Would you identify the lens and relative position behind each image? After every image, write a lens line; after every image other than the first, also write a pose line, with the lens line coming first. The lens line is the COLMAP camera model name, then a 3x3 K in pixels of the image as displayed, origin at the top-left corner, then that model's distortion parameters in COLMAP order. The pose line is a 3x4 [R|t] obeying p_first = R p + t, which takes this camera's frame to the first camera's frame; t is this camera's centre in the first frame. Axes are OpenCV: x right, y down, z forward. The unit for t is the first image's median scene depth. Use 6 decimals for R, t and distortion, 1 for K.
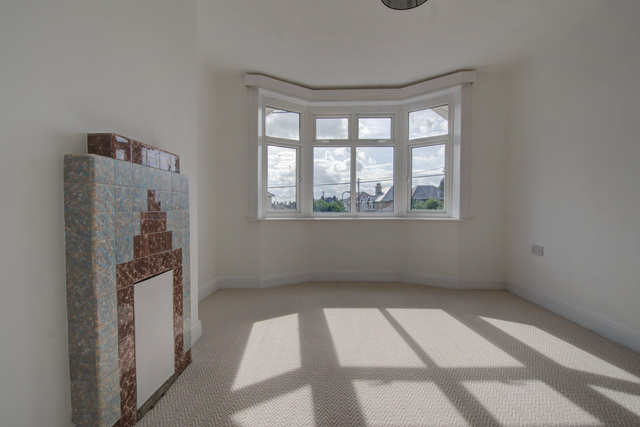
lens RADIAL K [[292.9, 0, 327.2], [0, 292.9, 215.3], [0, 0, 1]] dist [0.013099, -0.028181]
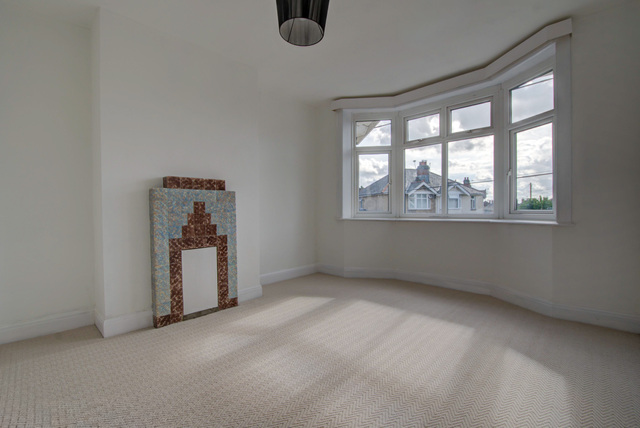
lens RADIAL K [[292.9, 0, 327.2], [0, 292.9, 215.8], [0, 0, 1]] dist [0.013099, -0.028181]
pose [[0.740186, 0.007240, -0.672364, 0.854923], [-0.005957, 0.999973, 0.004210, -0.006507], [0.672376, 0.000889, 0.740209, 0.117056]]
